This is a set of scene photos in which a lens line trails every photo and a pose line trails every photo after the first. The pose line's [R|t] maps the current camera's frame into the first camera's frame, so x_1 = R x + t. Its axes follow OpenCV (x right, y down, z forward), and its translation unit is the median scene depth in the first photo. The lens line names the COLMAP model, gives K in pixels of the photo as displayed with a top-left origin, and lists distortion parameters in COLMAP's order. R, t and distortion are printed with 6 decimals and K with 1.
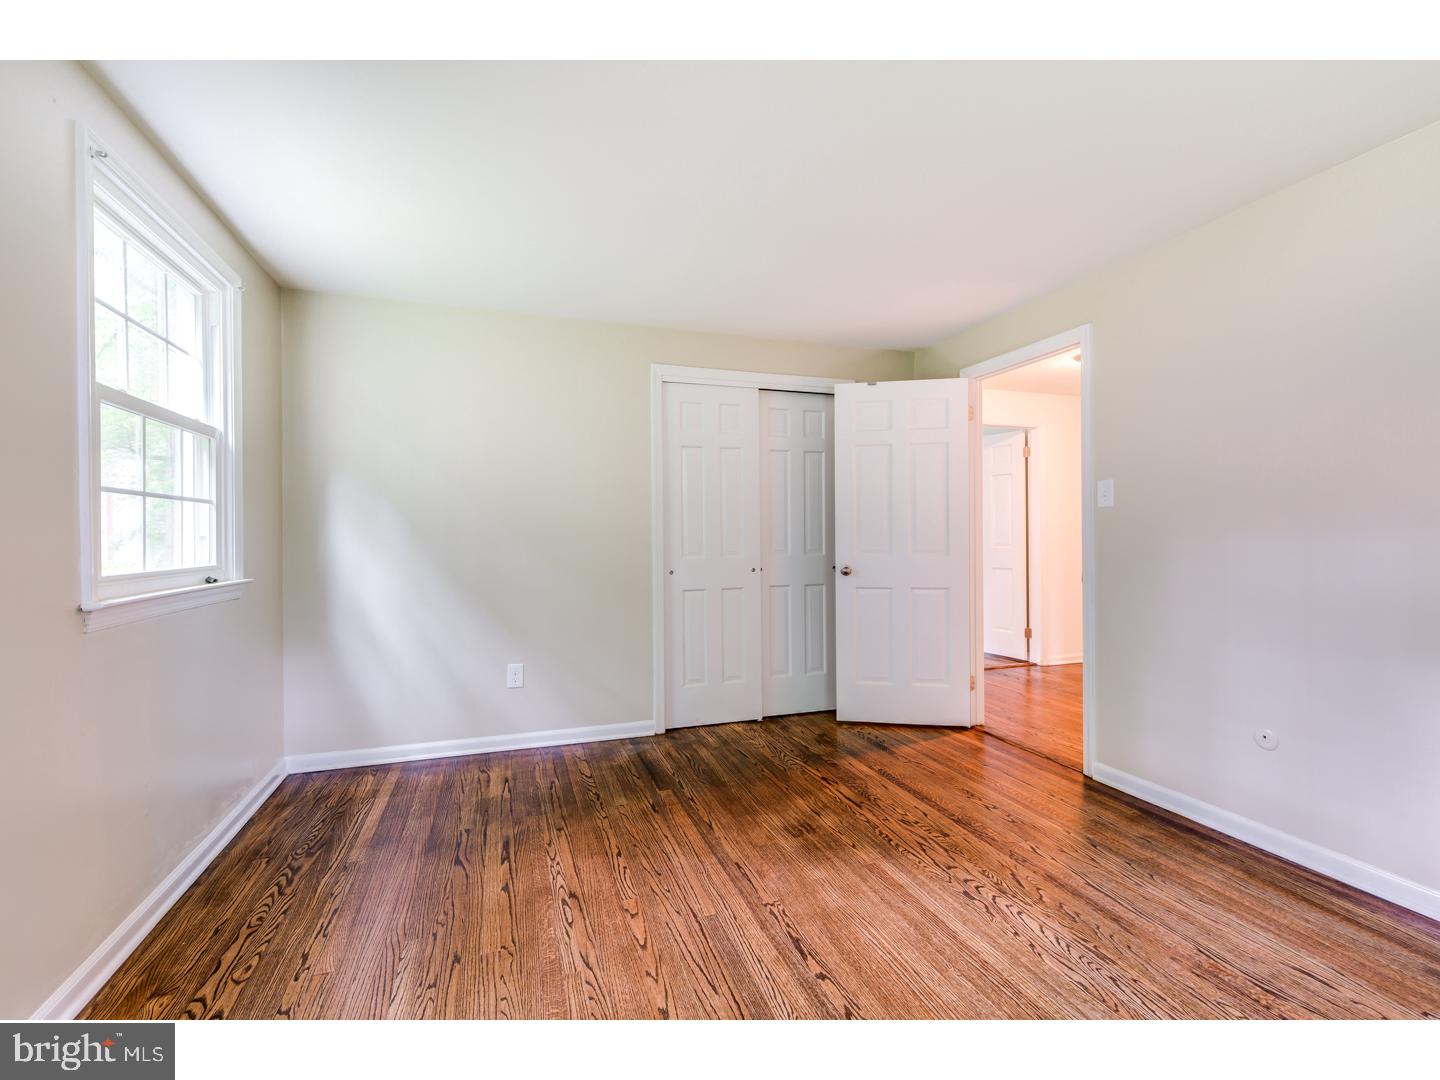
lens RADIAL K [[647.1, 0, 715.8], [0, 647.1, 538.0], [0, 0, 1]] dist [-0.012205, -0.000117]
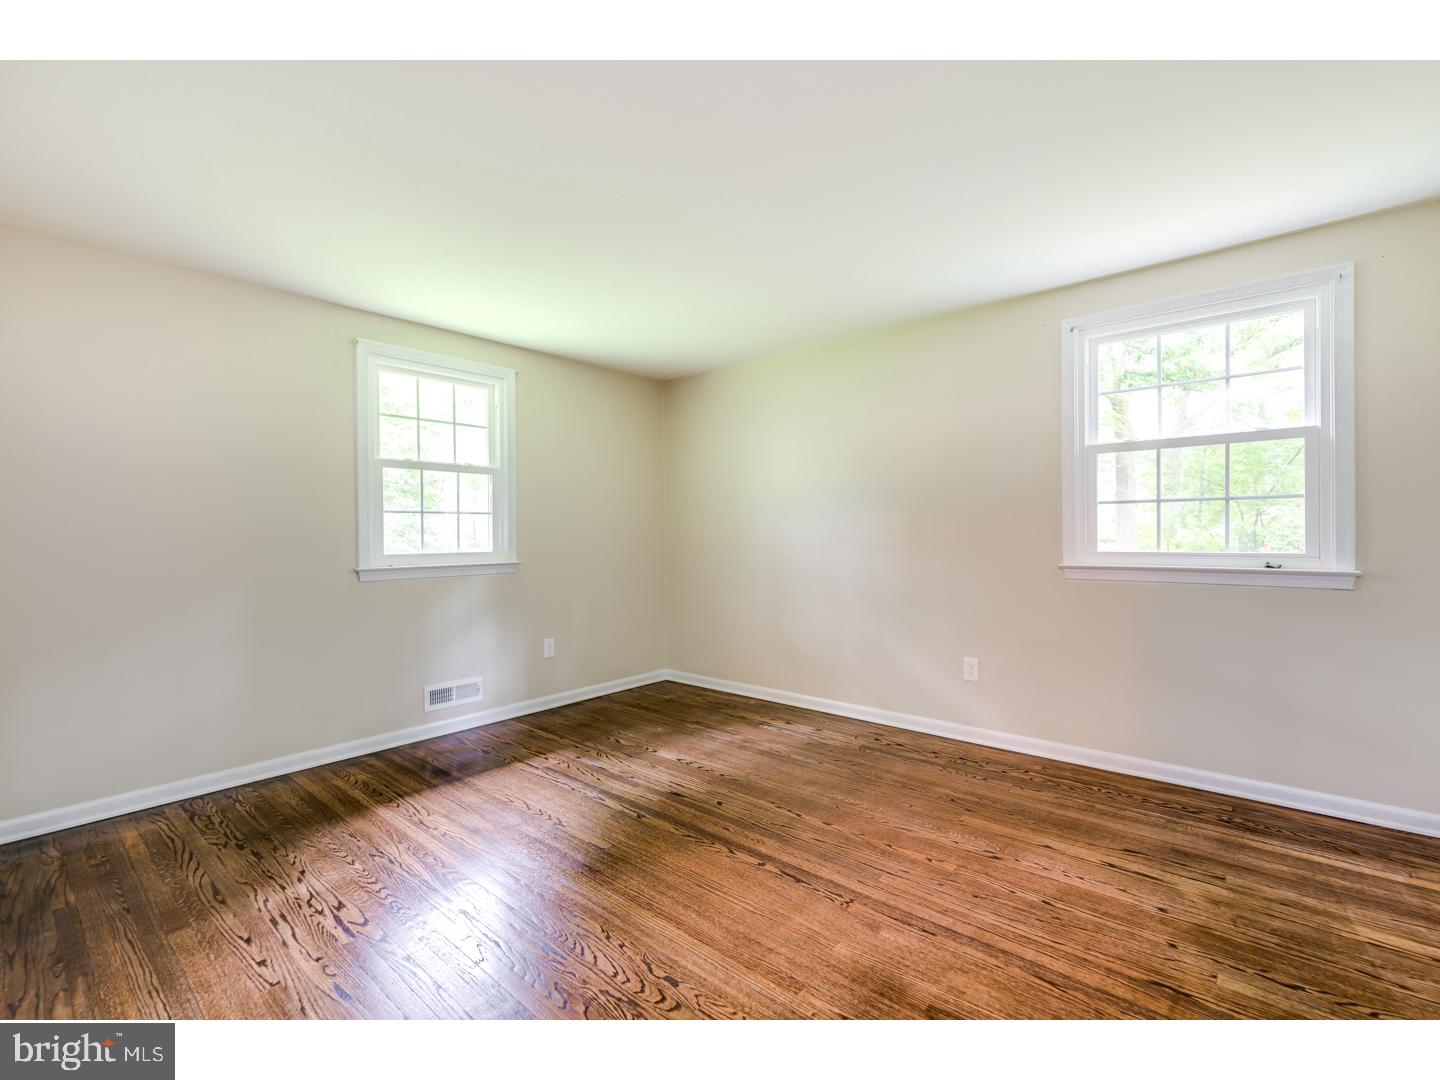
lens RADIAL K [[636.3, 0, 725.6], [0, 636.3, 535.1], [0, 0, 1]] dist [-0.010257, 0.000062]
pose [[-0.858626, 0.018614, -0.512265, 0.650946], [0.014270, 0.999821, 0.012413, -0.017074], [0.512404, 0.003349, -0.858738, 1.525497]]
